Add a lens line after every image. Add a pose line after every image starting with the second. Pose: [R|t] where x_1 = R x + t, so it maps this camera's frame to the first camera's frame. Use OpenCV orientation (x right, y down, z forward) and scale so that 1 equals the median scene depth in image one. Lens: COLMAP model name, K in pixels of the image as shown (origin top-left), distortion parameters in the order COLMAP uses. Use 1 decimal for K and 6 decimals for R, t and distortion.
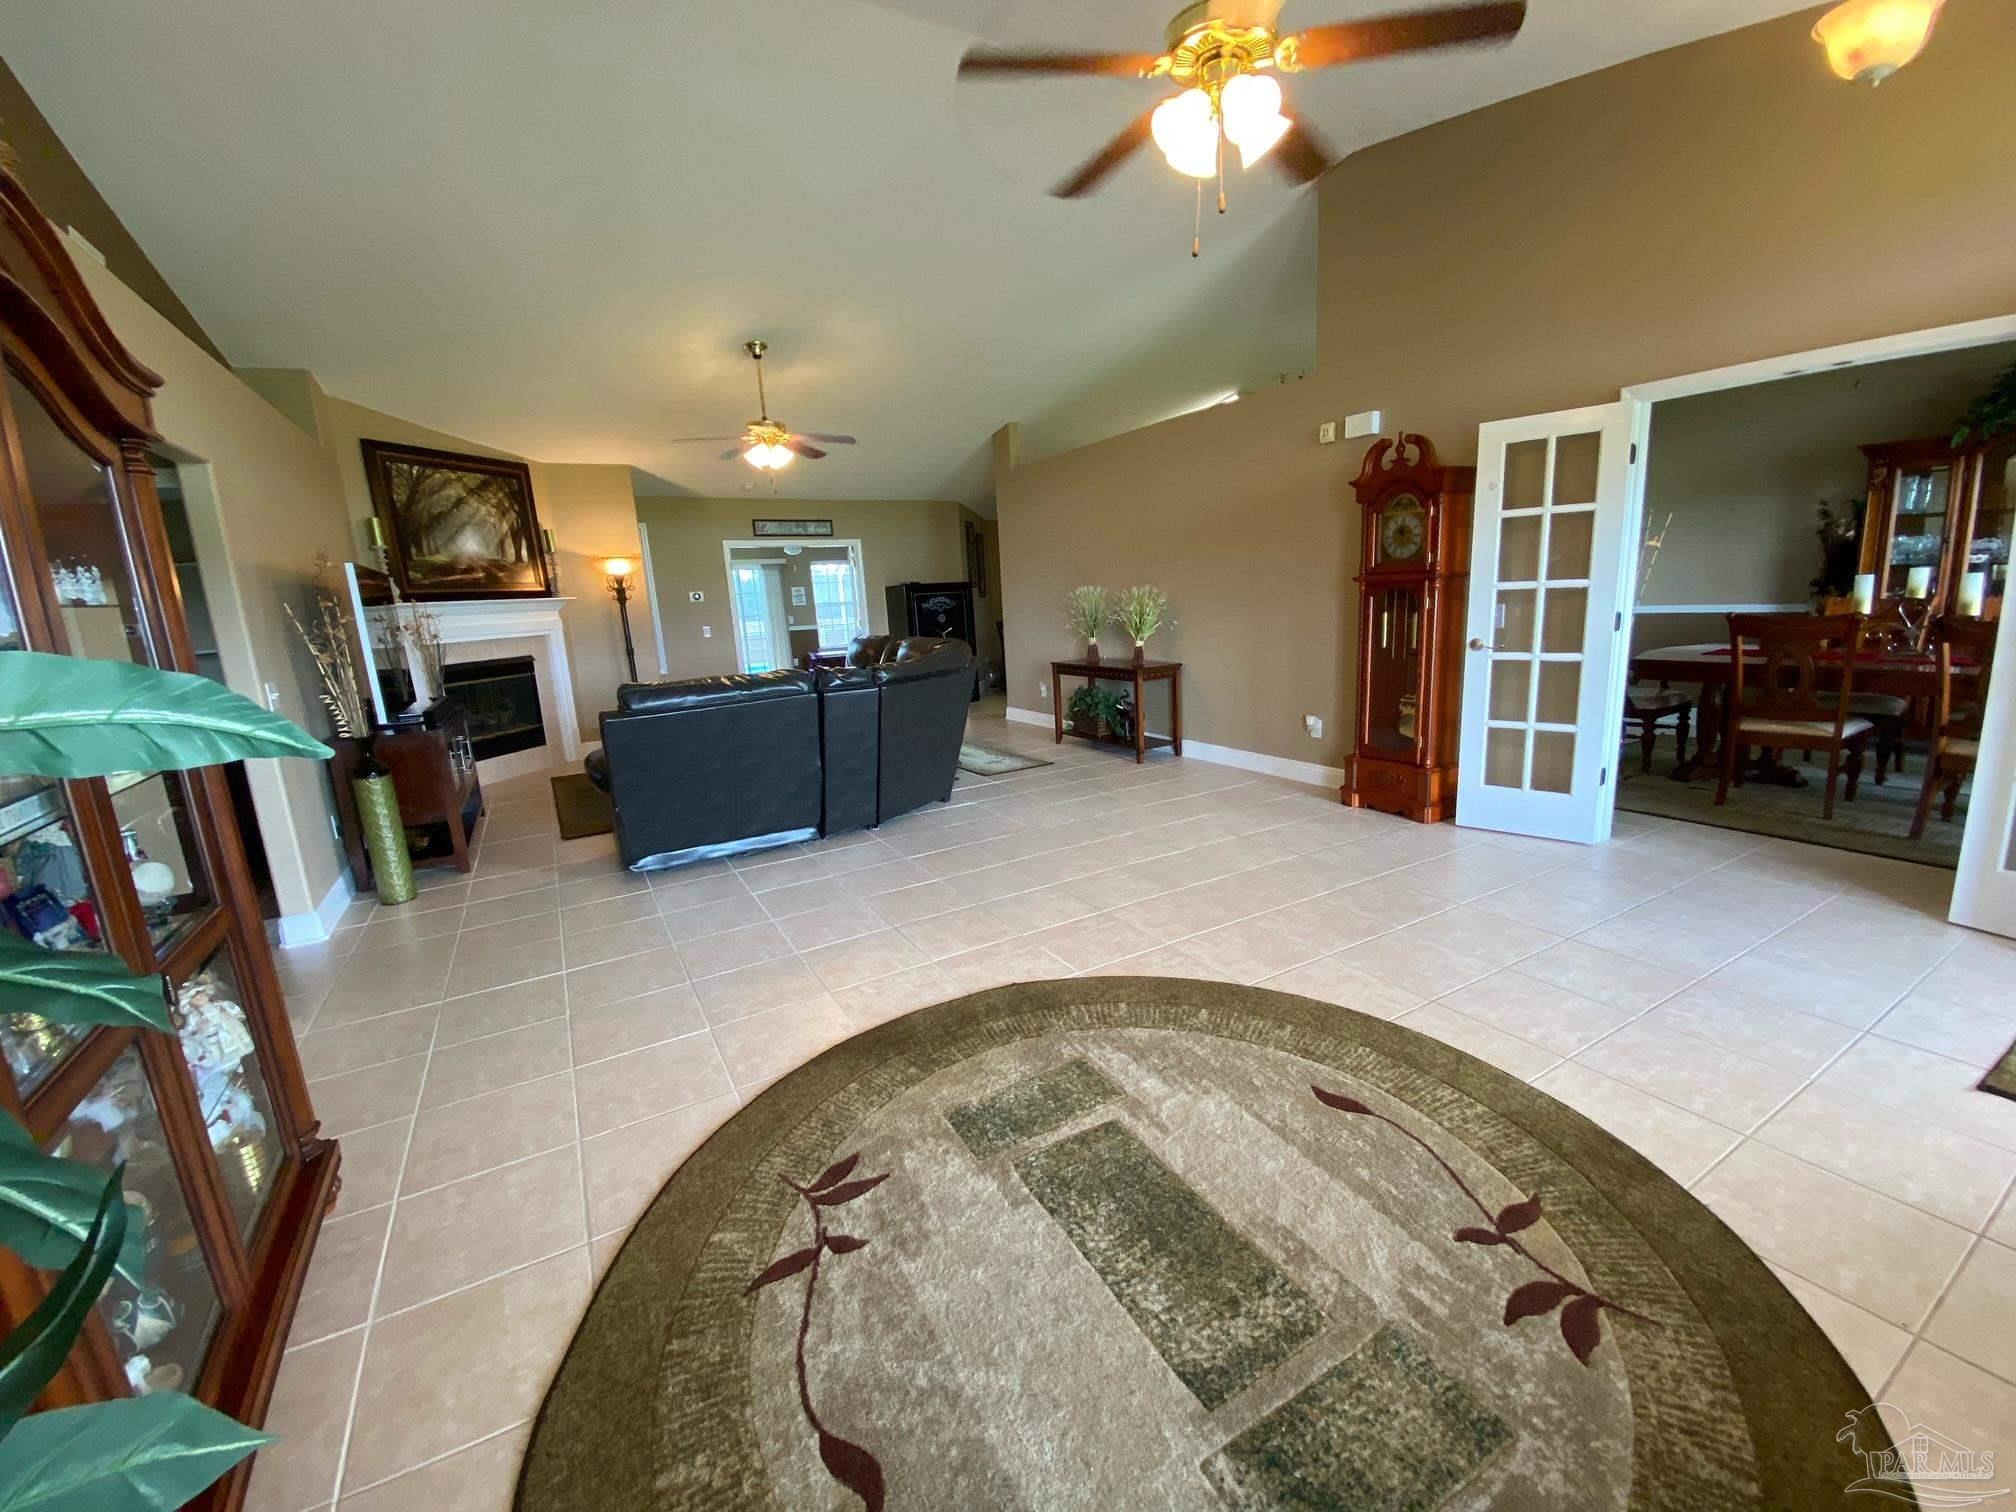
lens RADIAL K [[816.2, 0, 1008.0], [0, 816.2, 756.0], [0, 0, 1]] dist [0.009533, -0.016920]
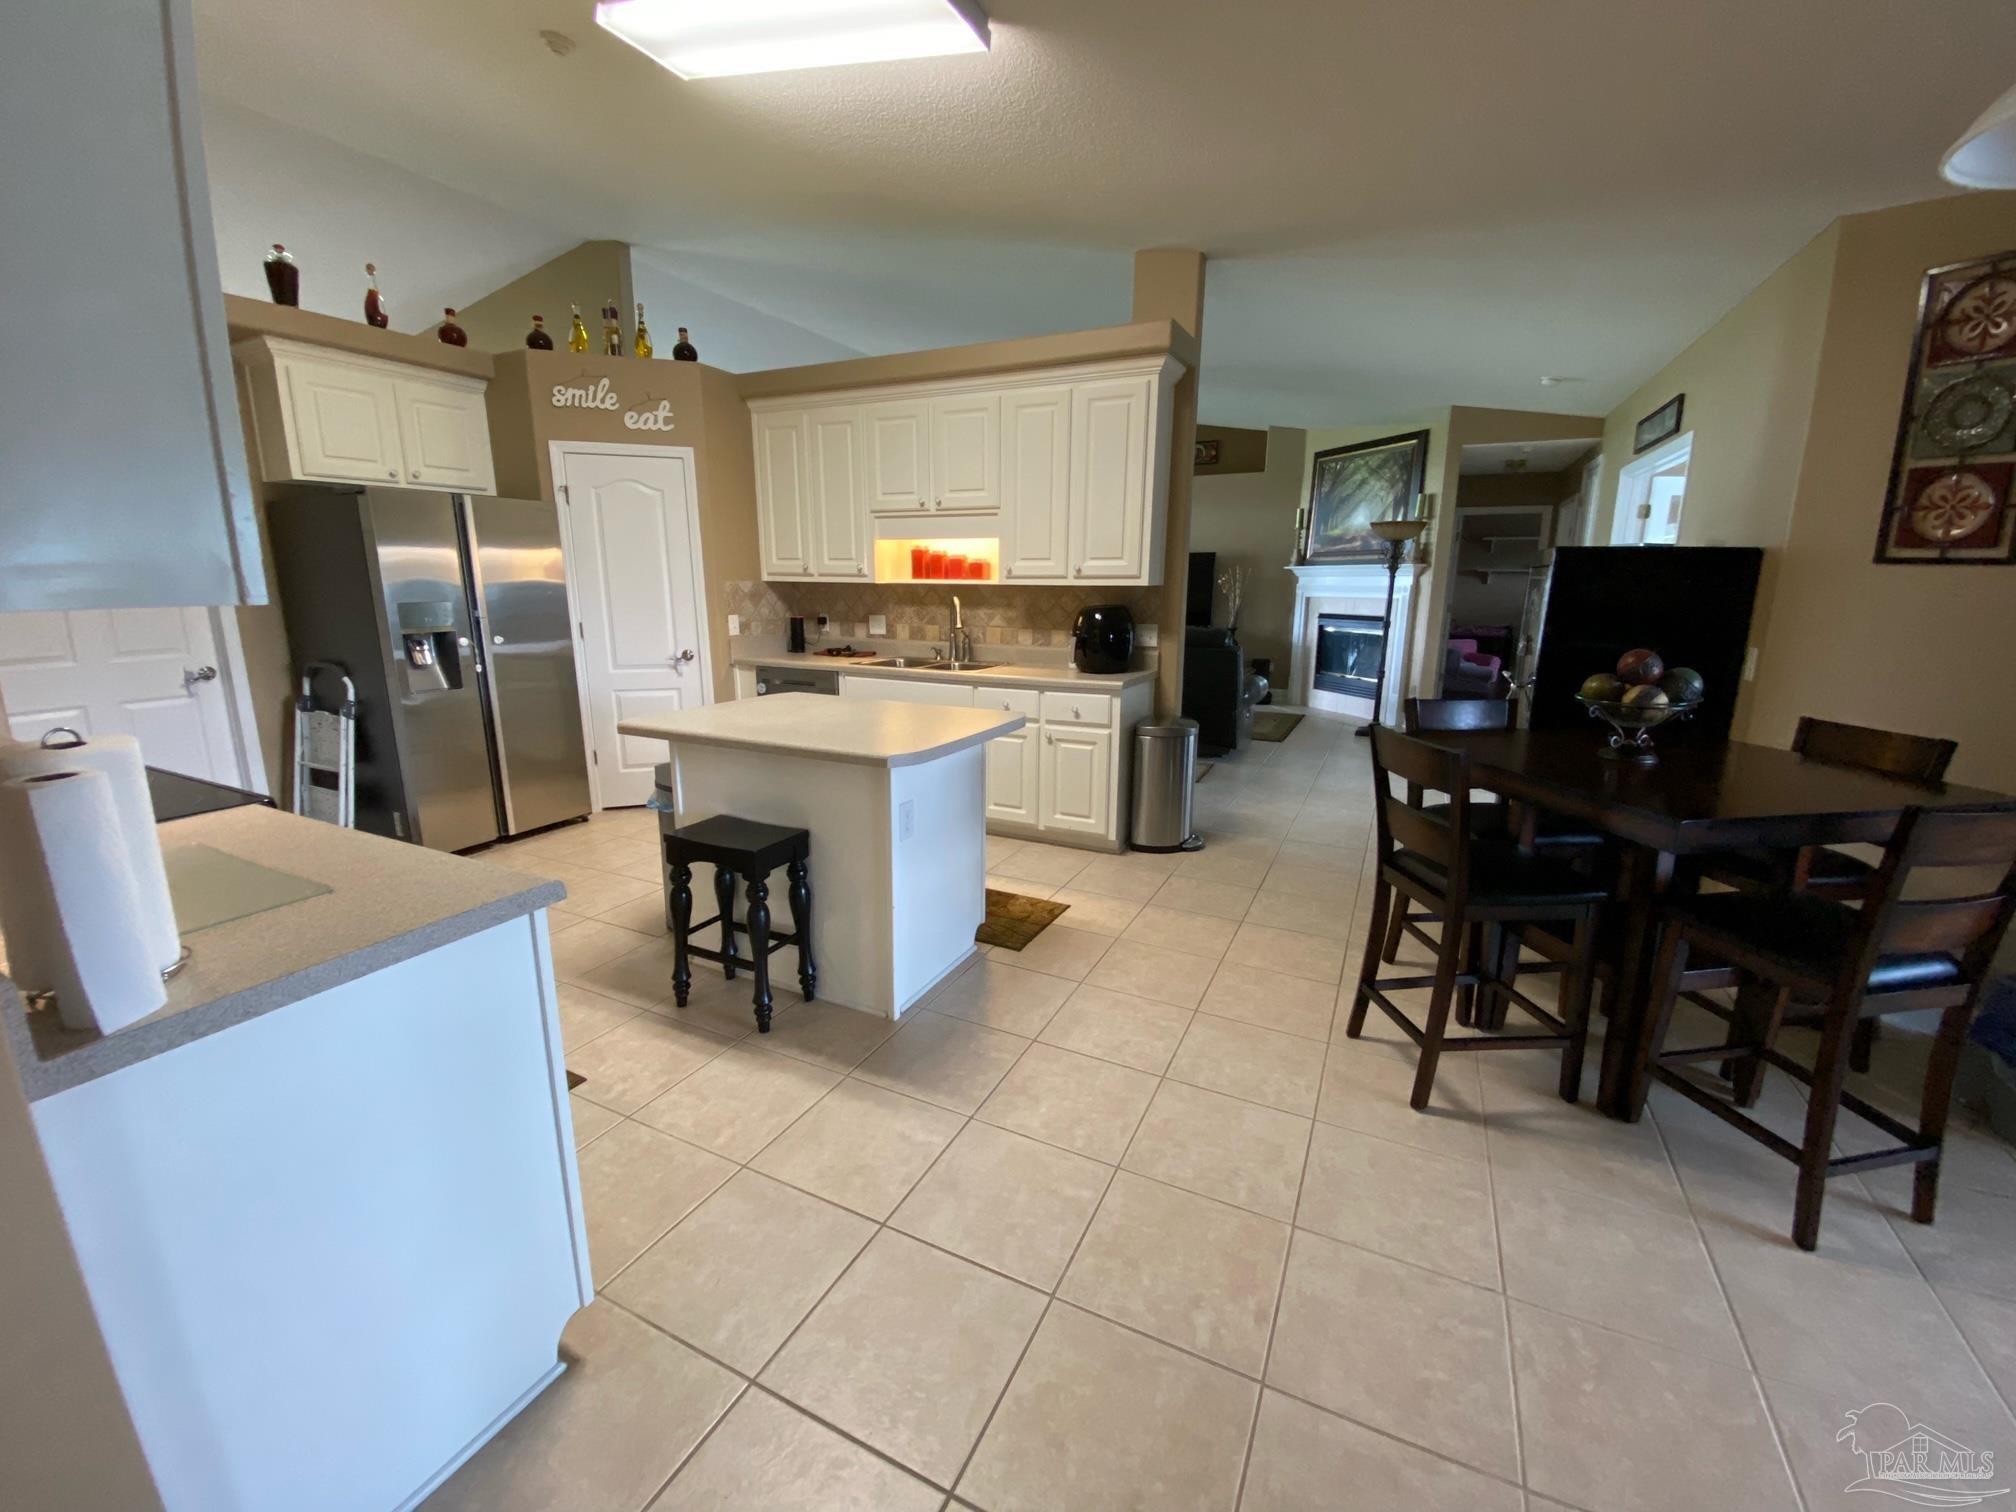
lens RADIAL K [[815.2, 0, 1005.5], [0, 815.2, 754.5], [0, 0, 1]] dist [0.042405, -0.032066]
pose [[-0.831696, 0.162661, -0.530870, 0.824003], [-0.075525, 0.914095, 0.398406, -0.648773], [0.550071, 0.371447, -0.747964, 2.954628]]
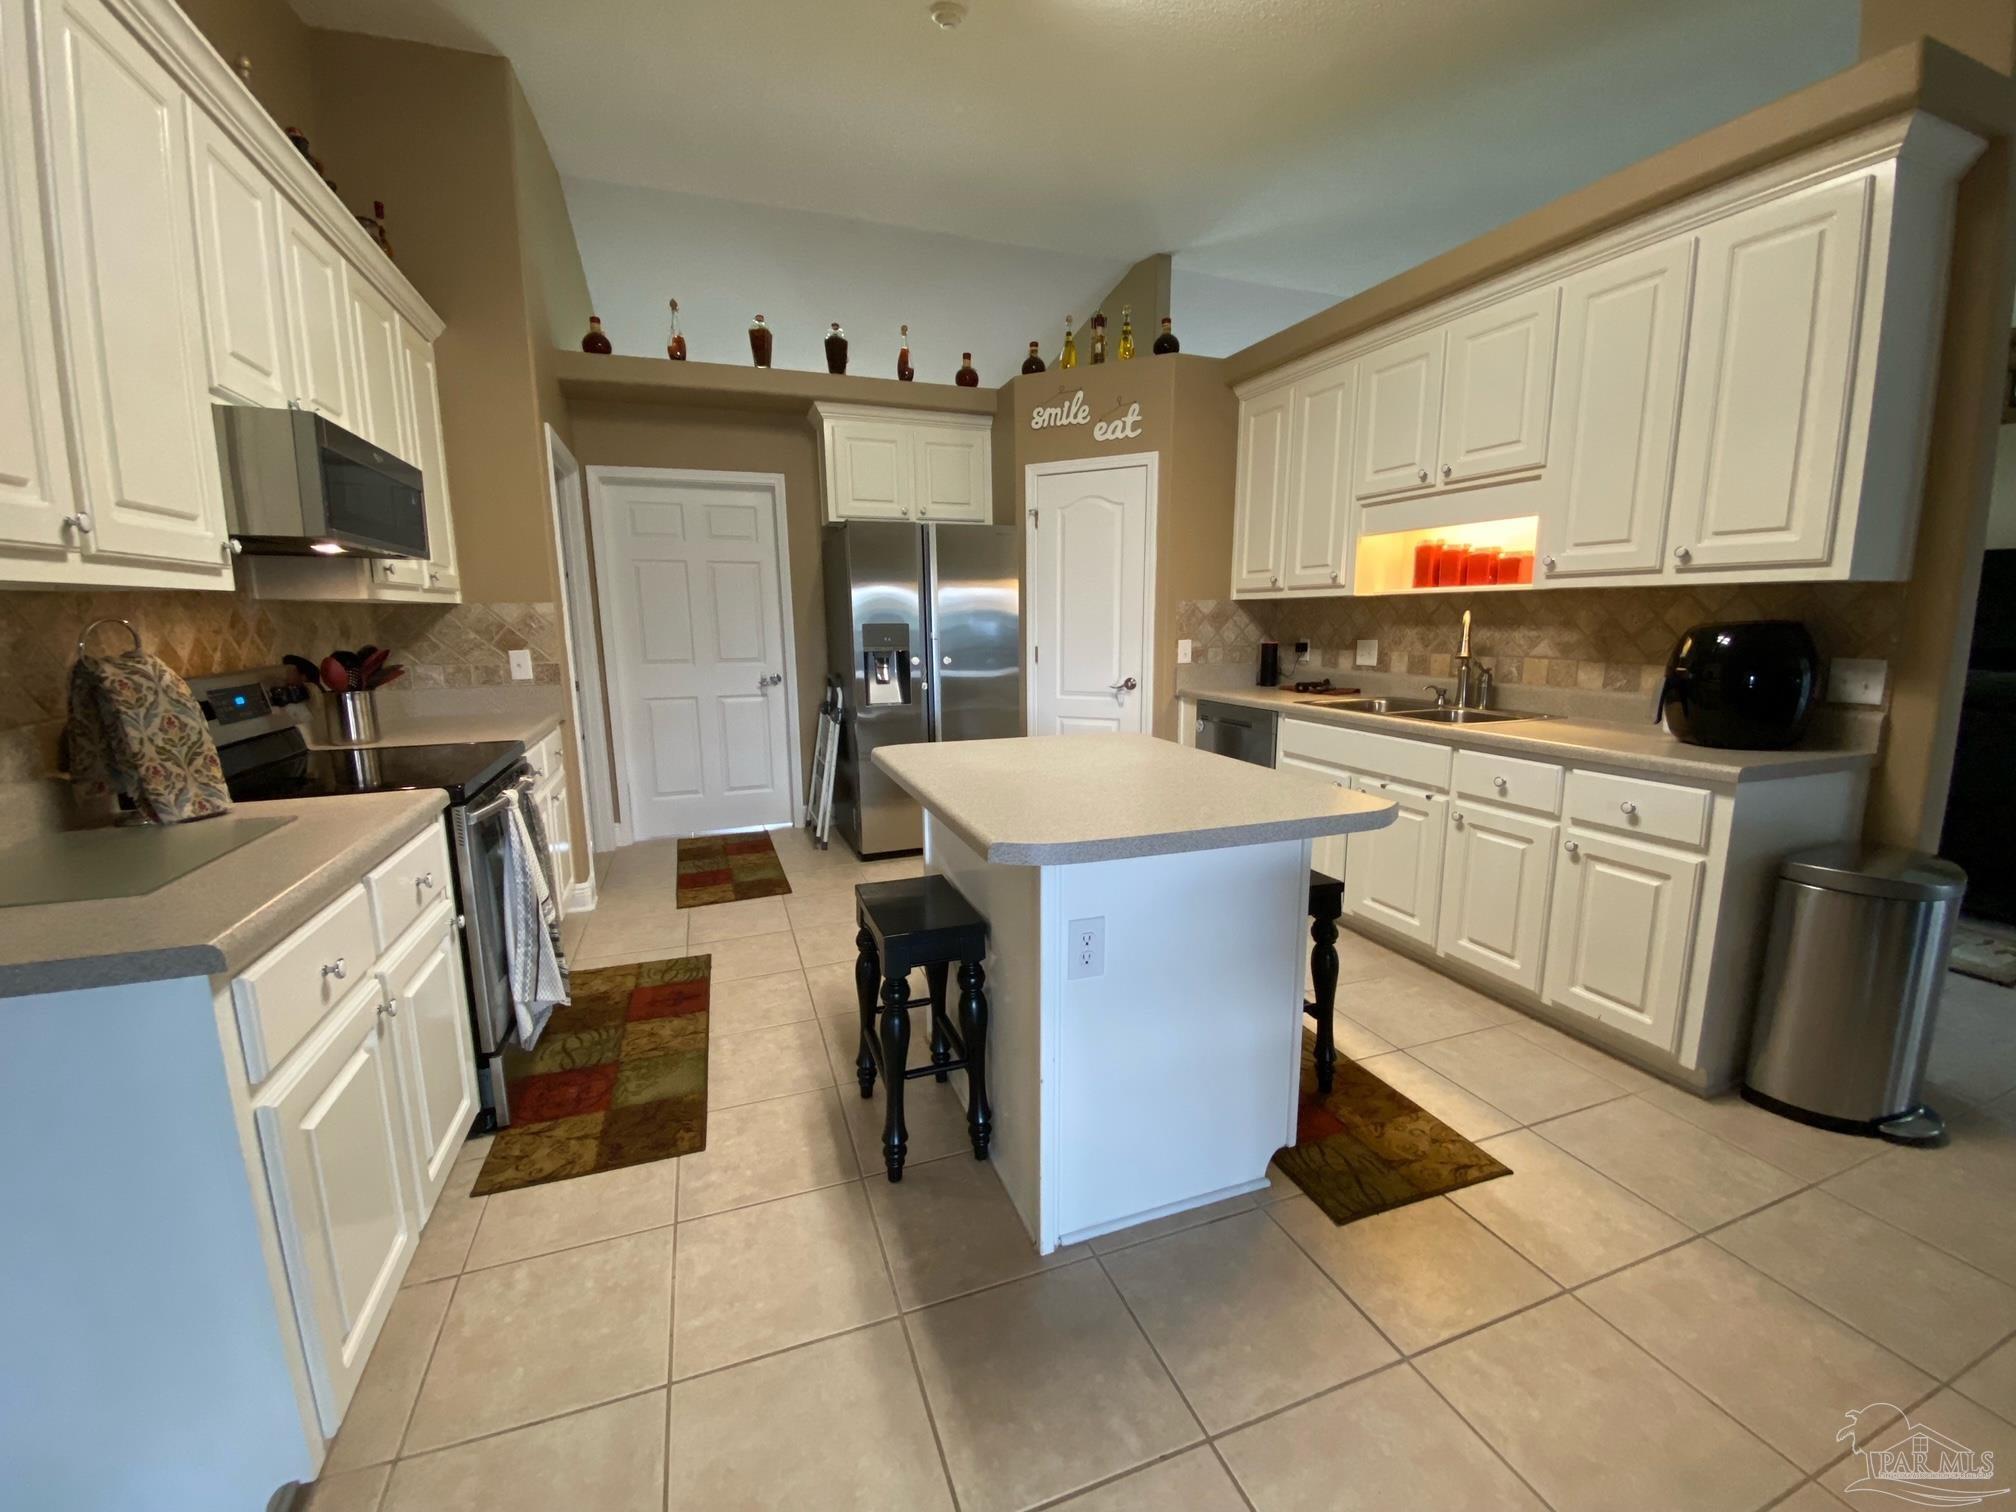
lens RADIAL K [[815.2, 0, 1005.5], [0, 815.2, 754.5], [0, 0, 1]] dist [0.042405, -0.032066]
pose [[-0.983084, 0.031138, 0.180487, 0.512951], [0.093984, 0.931571, 0.351201, -0.571222], [-0.157200, 0.362223, -0.918740, 2.788249]]
